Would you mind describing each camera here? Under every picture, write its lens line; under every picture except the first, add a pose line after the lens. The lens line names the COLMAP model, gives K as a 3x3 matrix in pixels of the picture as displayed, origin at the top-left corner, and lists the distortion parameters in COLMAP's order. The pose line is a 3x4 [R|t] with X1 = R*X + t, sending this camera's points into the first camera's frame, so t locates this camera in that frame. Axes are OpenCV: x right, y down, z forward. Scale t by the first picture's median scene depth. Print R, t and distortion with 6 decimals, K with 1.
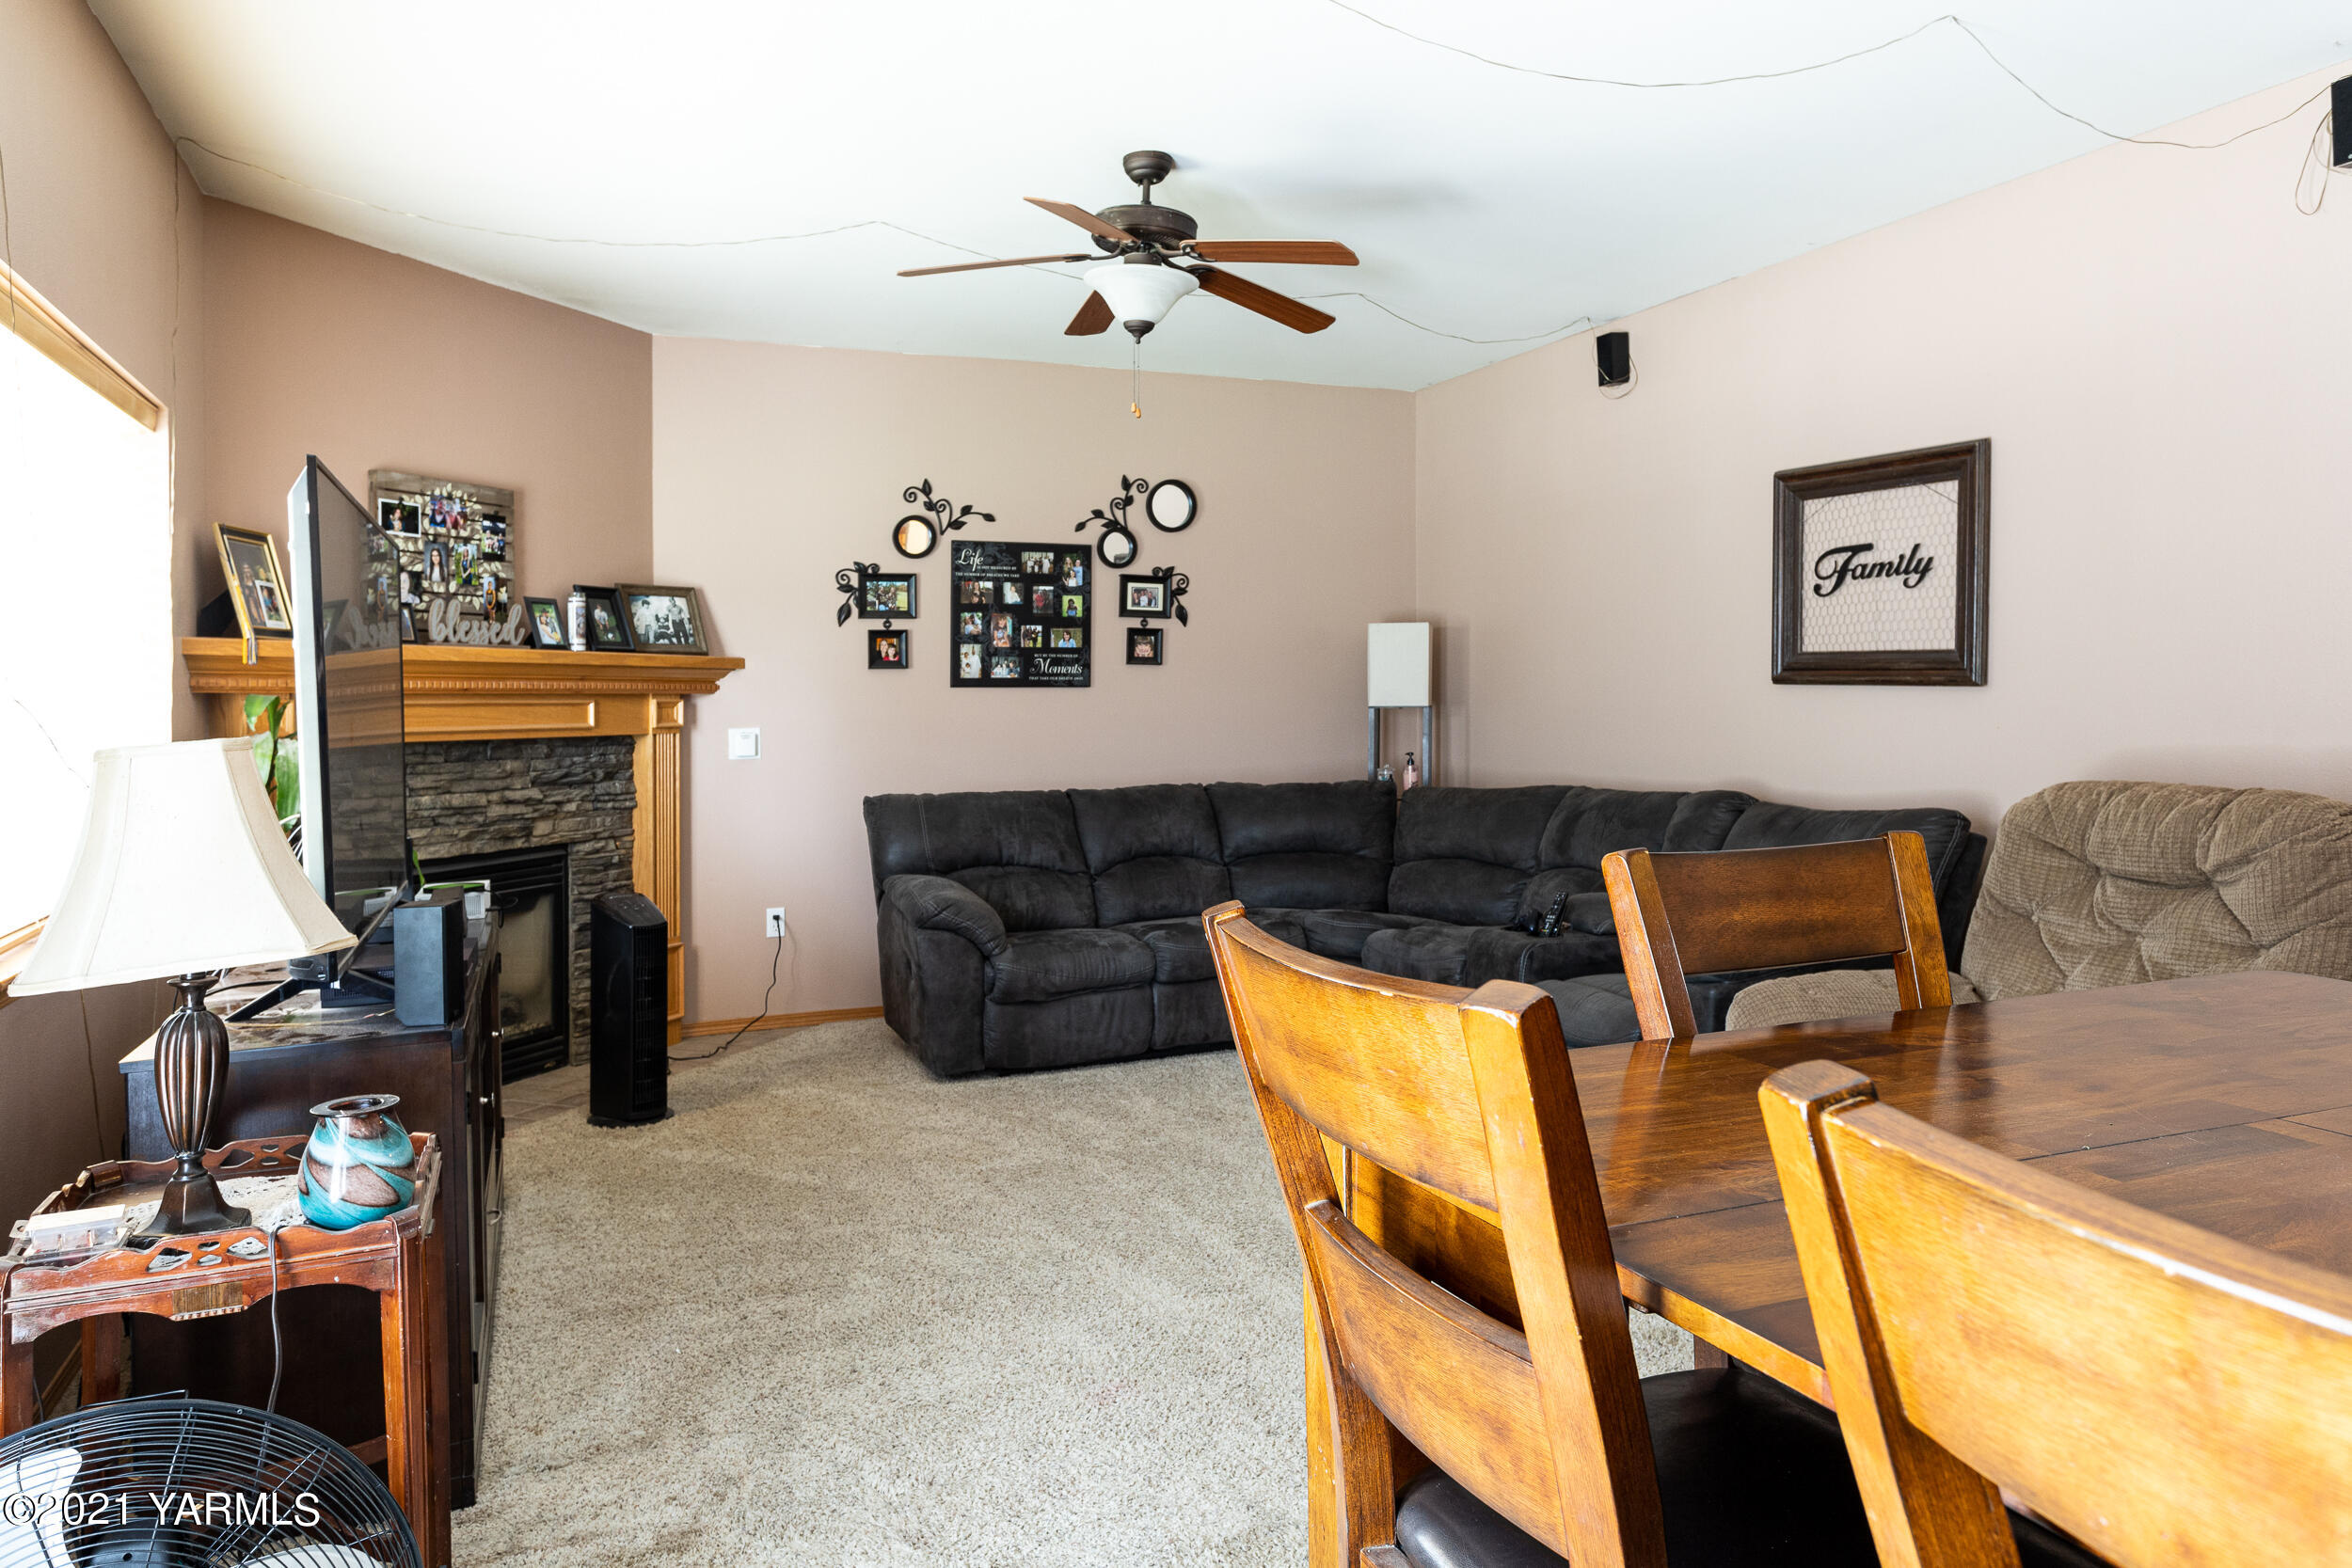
lens RADIAL K [[1544.4, 0, 1177.0], [0, 1544.4, 712.3], [0, 0, 1]] dist [-0.011629, 0.001042]
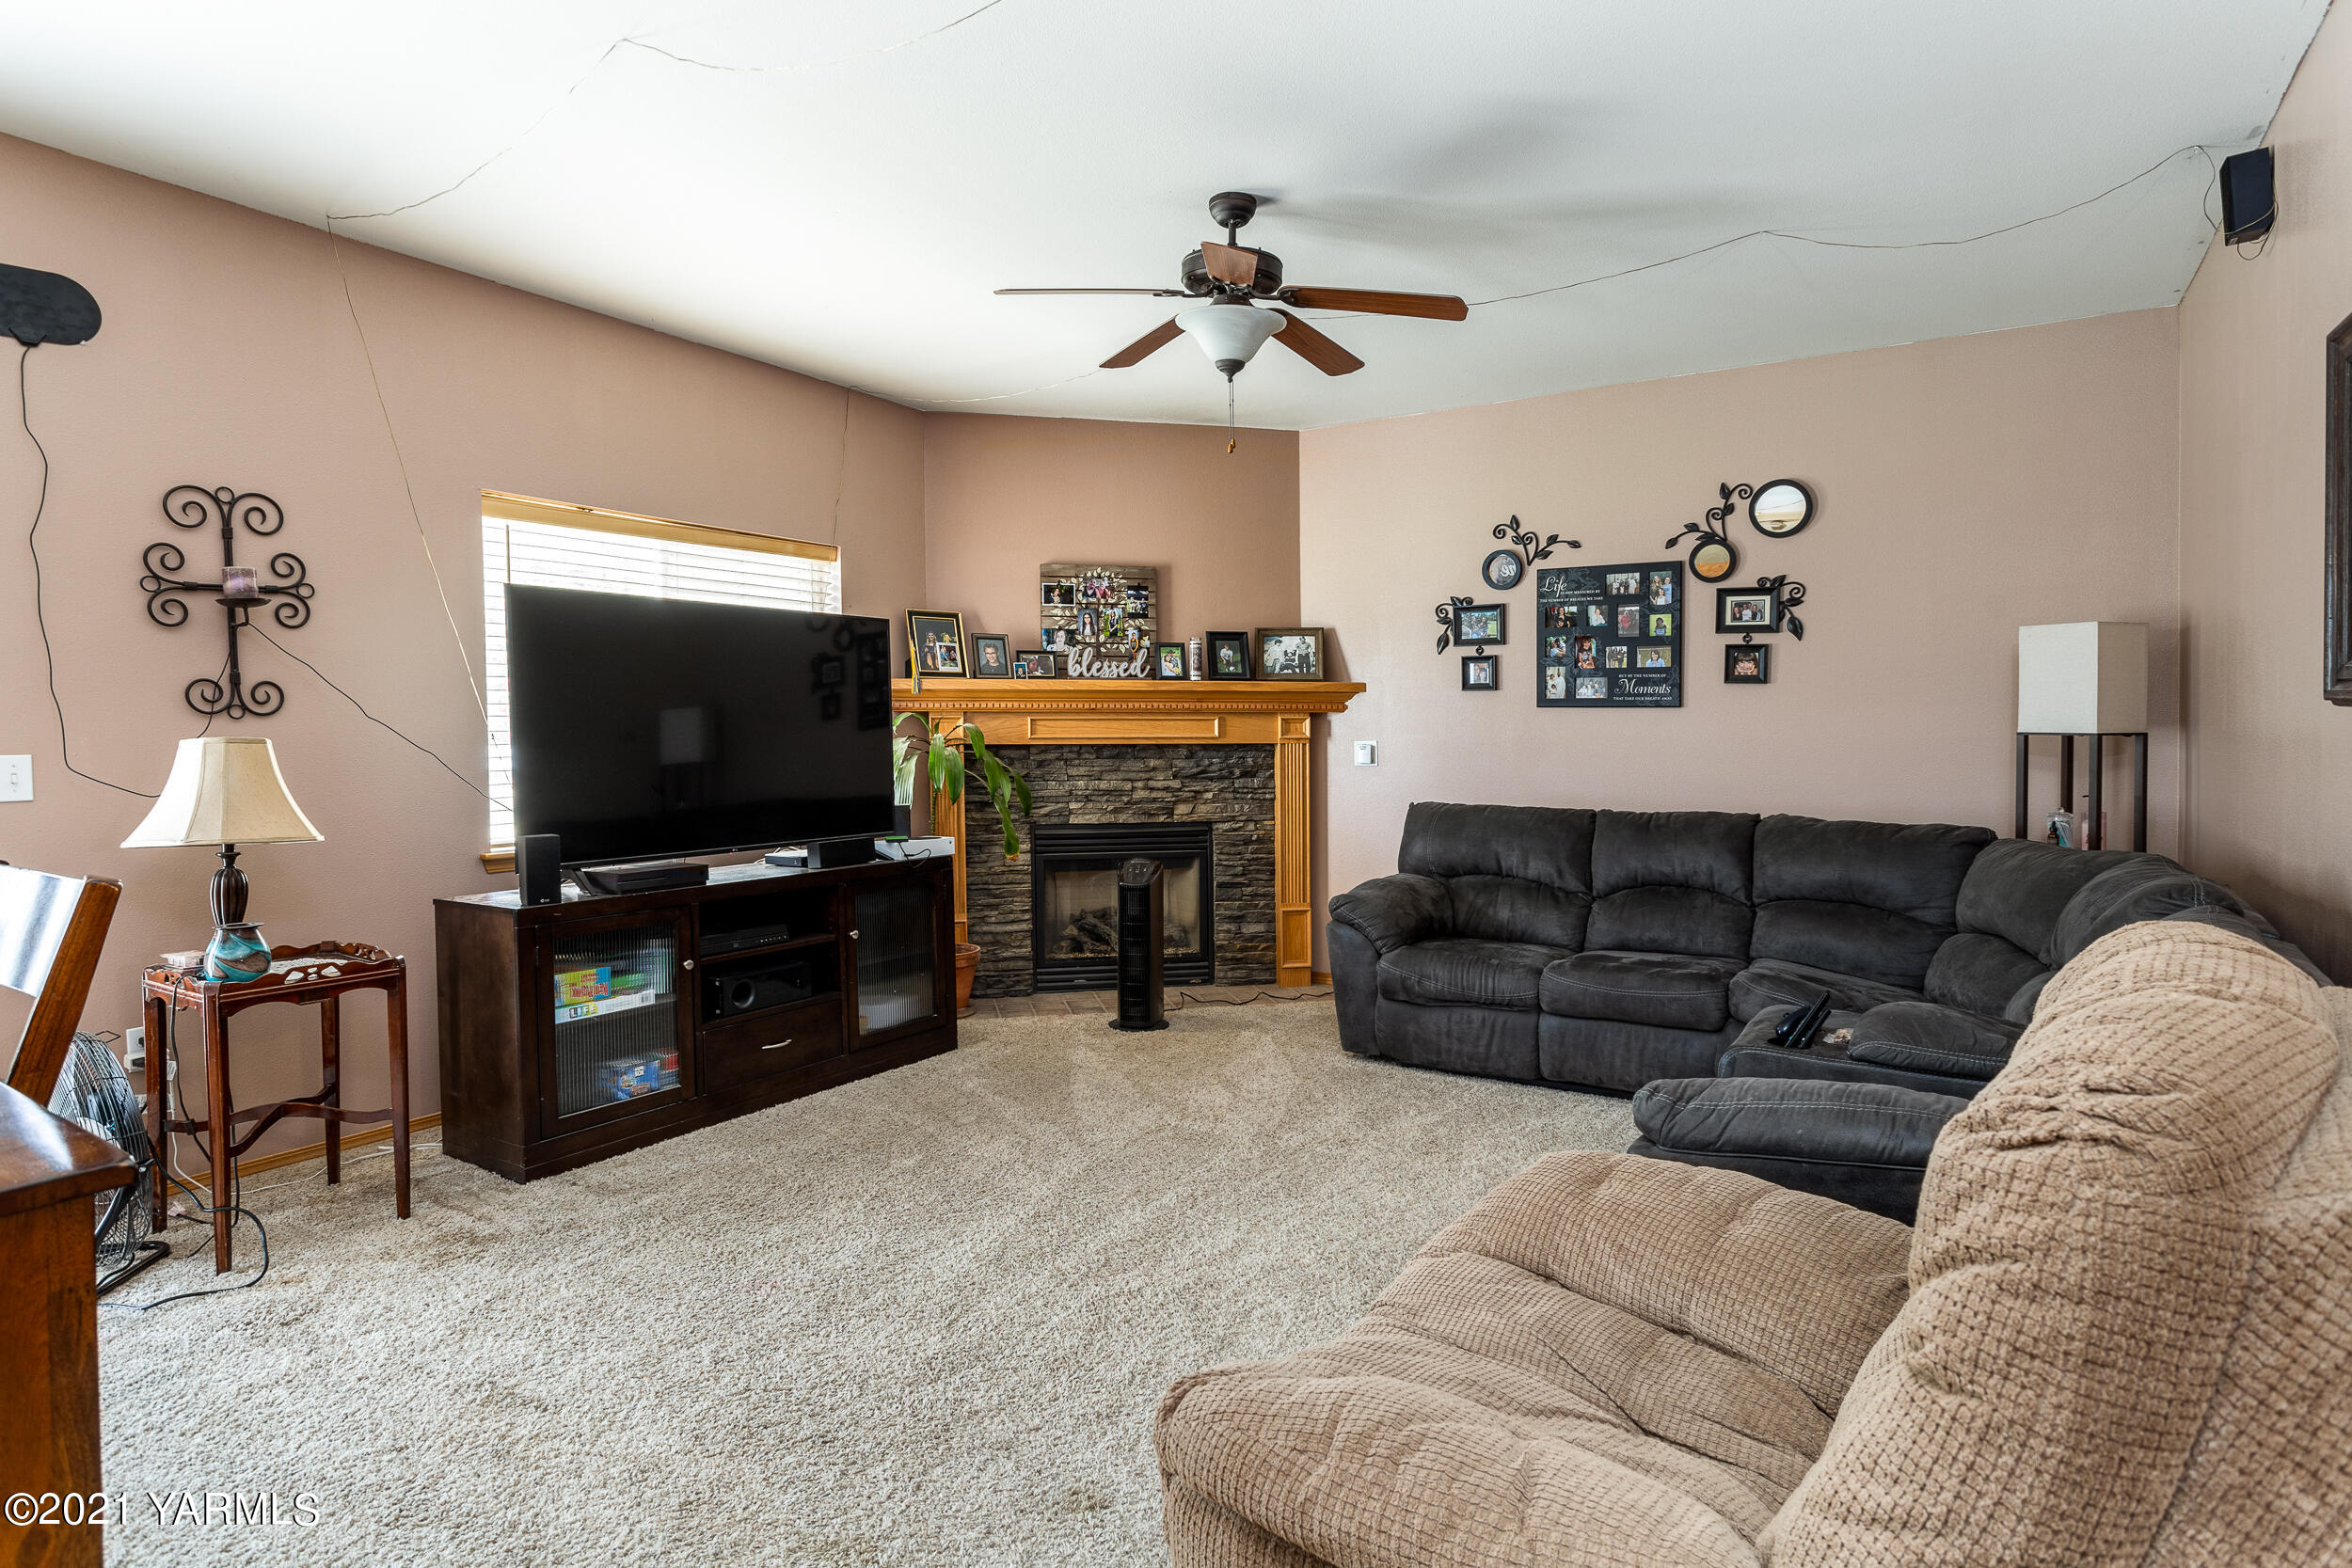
lens RADIAL K [[1220.2, 0, 1203.0], [0, 1220.2, 752.6], [0, 0, 1]] dist [-0.014134, 0.003794]
pose [[0.573285, 0.031810, -0.818738, 0.432522], [-0.012509, 0.999469, 0.030074, -0.007692], [0.819261, -0.007000, 0.573379, 0.339691]]
